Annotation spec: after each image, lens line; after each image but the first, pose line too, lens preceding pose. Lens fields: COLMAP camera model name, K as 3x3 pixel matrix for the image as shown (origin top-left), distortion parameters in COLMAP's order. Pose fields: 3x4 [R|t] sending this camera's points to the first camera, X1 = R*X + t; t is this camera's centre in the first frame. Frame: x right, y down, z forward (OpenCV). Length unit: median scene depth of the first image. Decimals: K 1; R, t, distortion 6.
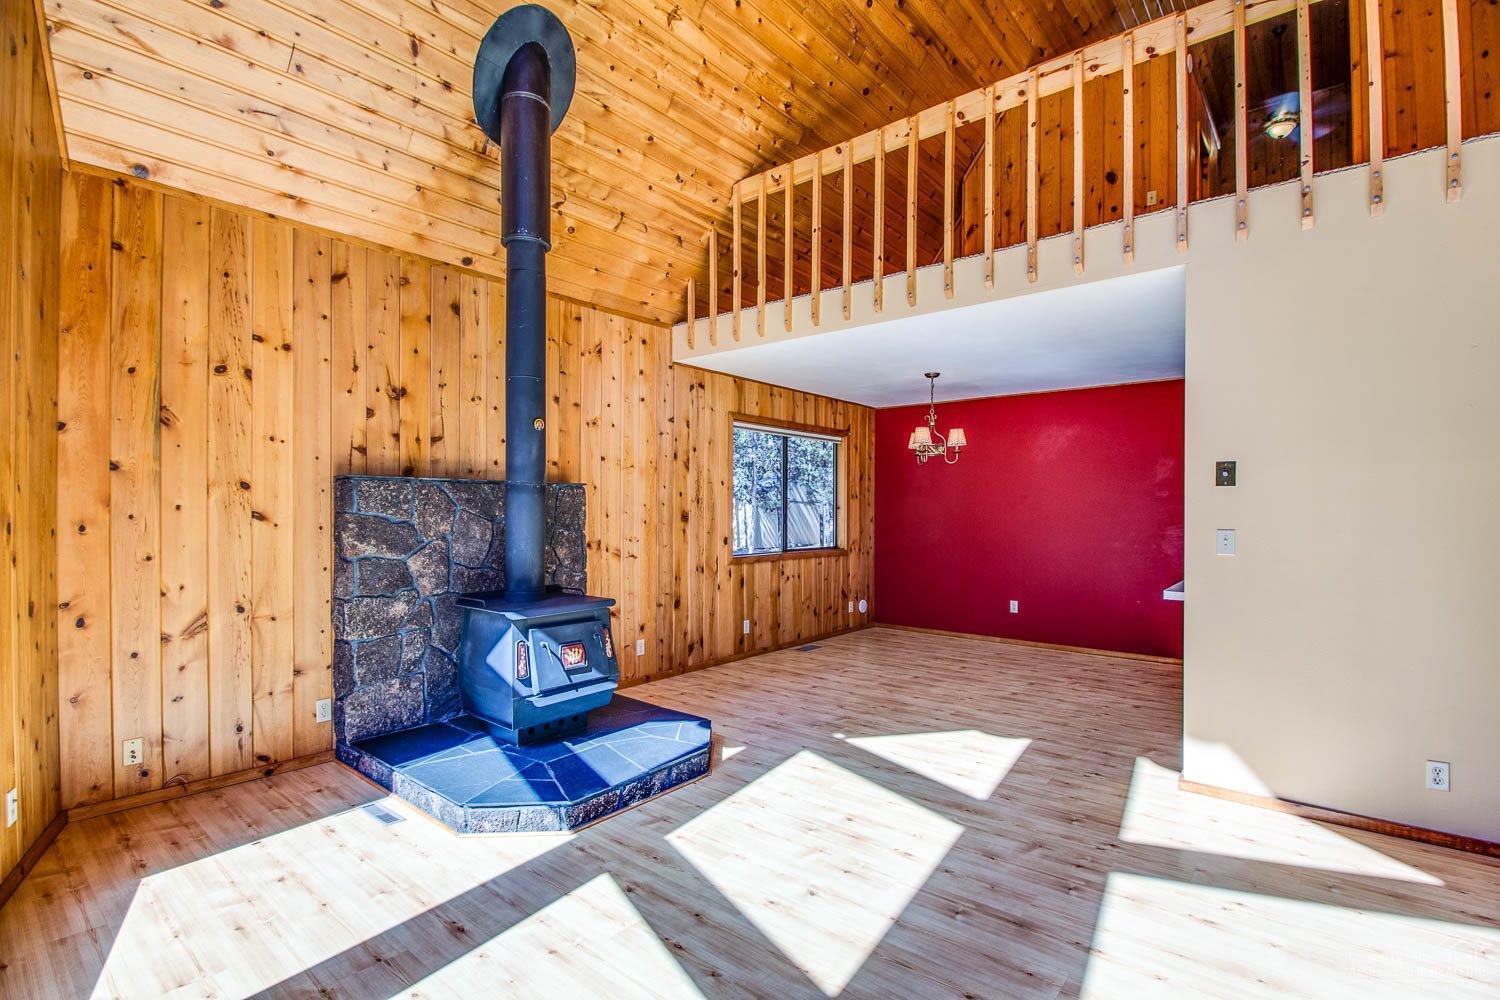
lens RADIAL K [[710.7, 0, 755.0], [0, 710.7, 503.1], [0, 0, 1]] dist [-0.001809, -0.002283]
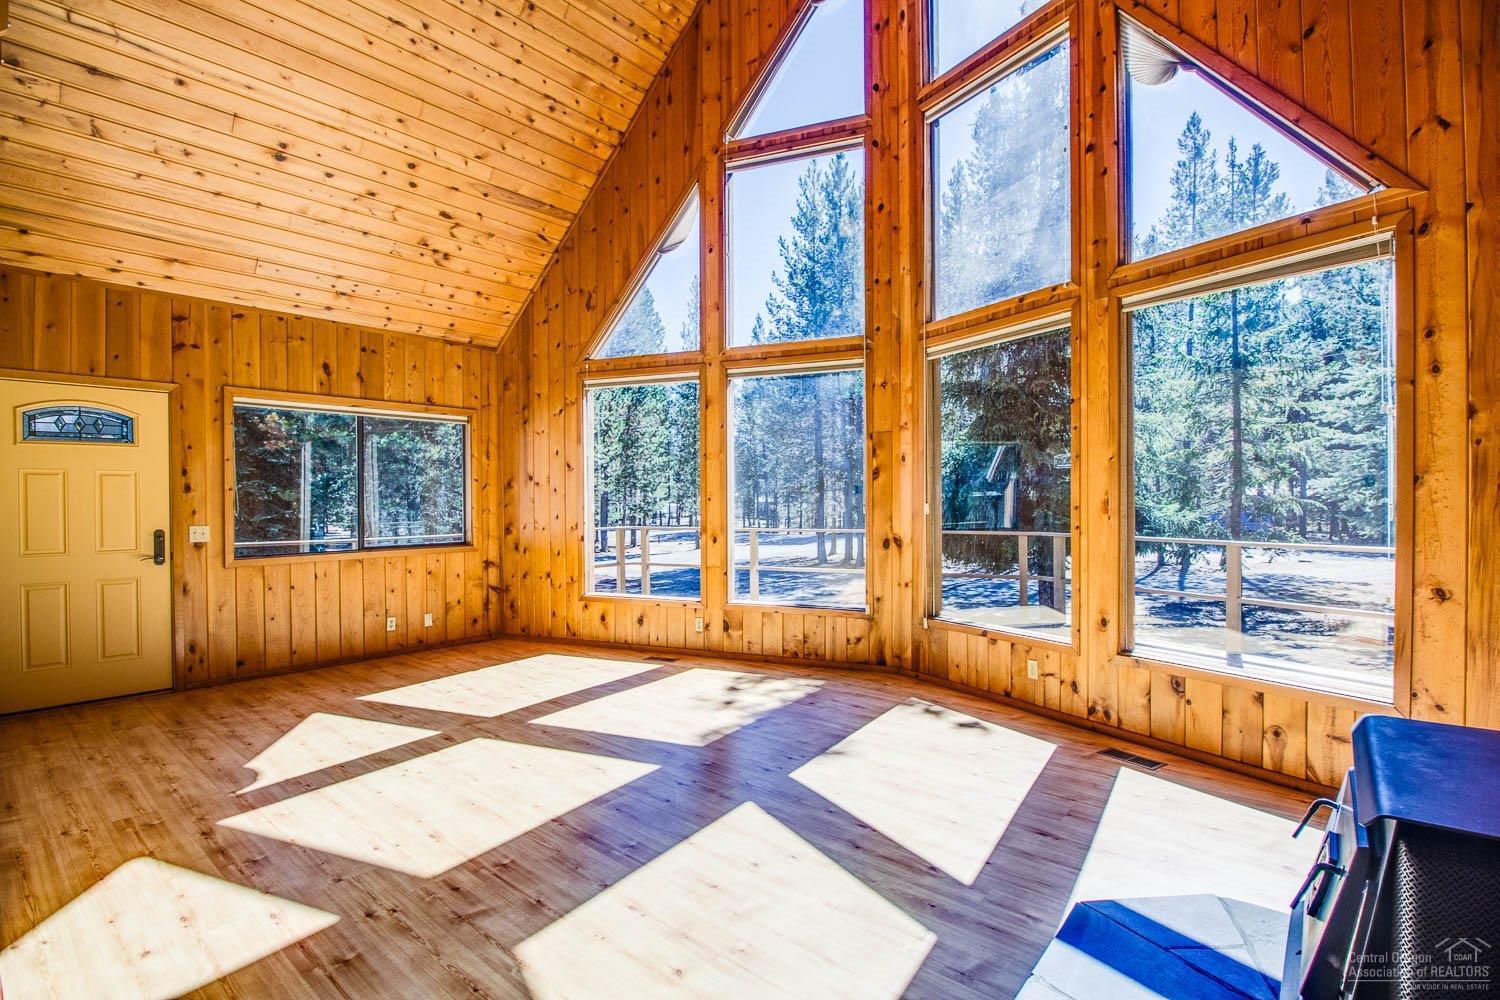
lens RADIAL K [[710.7, 0, 749.1], [0, 710.7, 498.8], [0, 0, 1]] dist [-0.001809, -0.002283]
pose [[-0.999951, 0.005544, 0.008237, 0.073920], [0.005569, 0.999980, 0.003045, 0.012102], [-0.008220, 0.003091, -0.999961, 2.014004]]
